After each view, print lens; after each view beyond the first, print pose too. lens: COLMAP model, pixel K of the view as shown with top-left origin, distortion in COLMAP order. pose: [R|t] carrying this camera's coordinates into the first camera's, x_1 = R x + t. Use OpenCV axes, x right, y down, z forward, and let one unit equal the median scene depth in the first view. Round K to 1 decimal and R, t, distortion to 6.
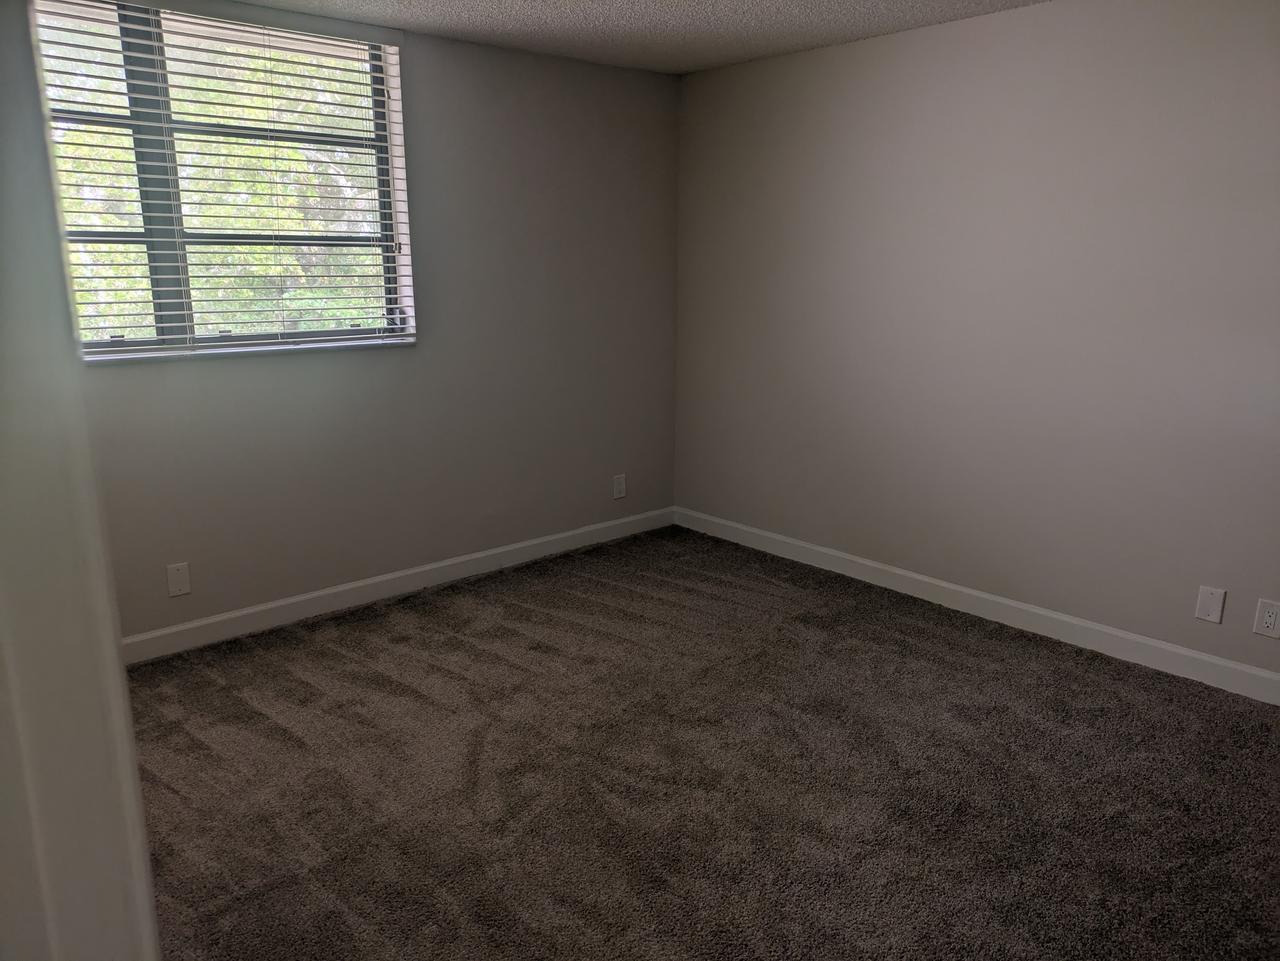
lens RADIAL K [[990.1, 0, 631.9], [0, 990.1, 483.1], [0, 0, 1]] dist [0.072592, -0.041118]
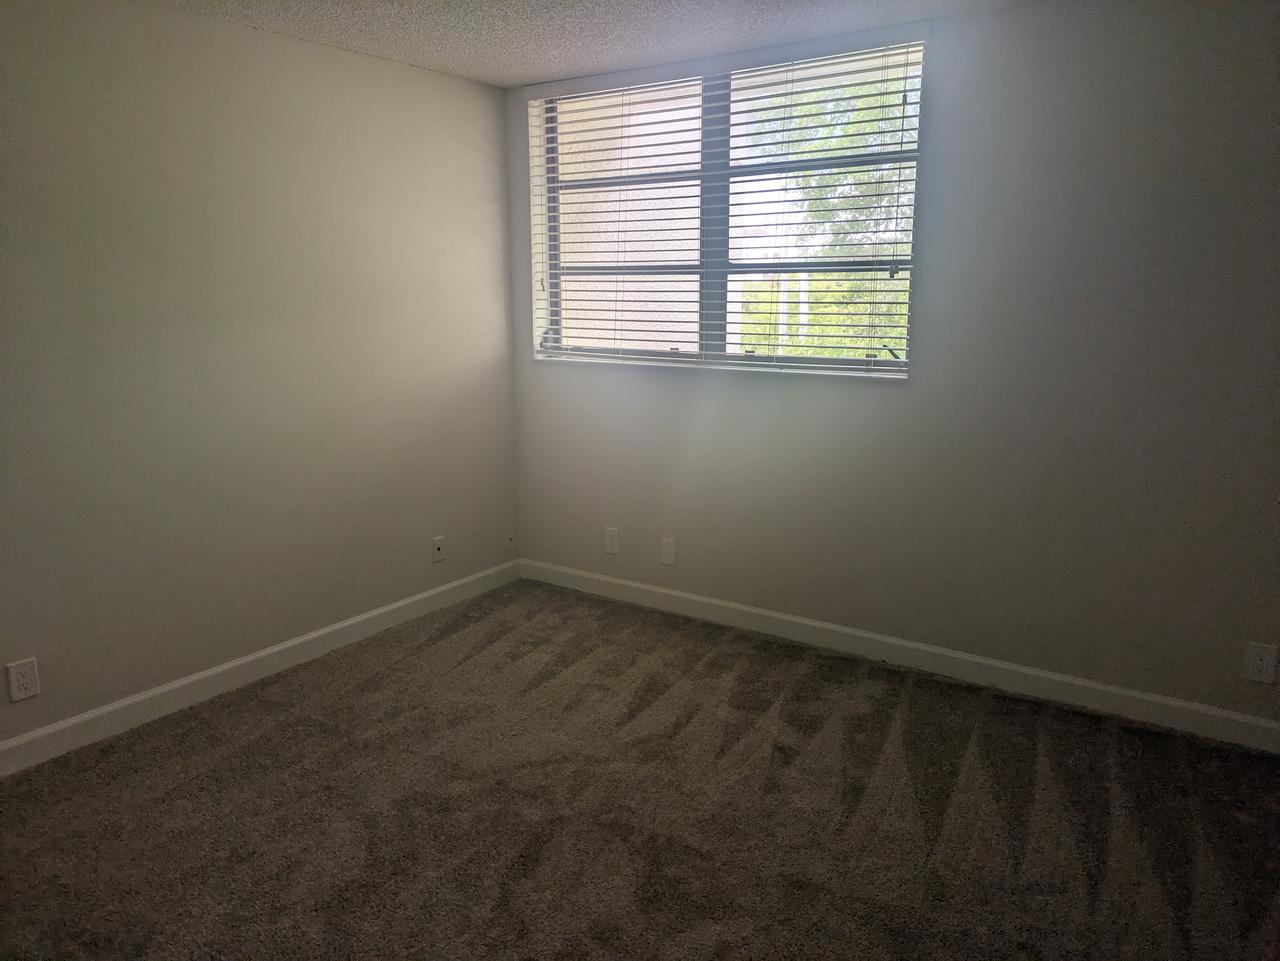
lens RADIAL K [[990.1, 0, 637.8], [0, 990.1, 475.3], [0, 0, 1]] dist [0.072592, -0.041118]
pose [[0.182431, 0.187945, -0.965088, 0.694586], [-0.213515, 0.965709, 0.147705, -0.165943], [0.959755, 0.179115, 0.216304, 0.720197]]
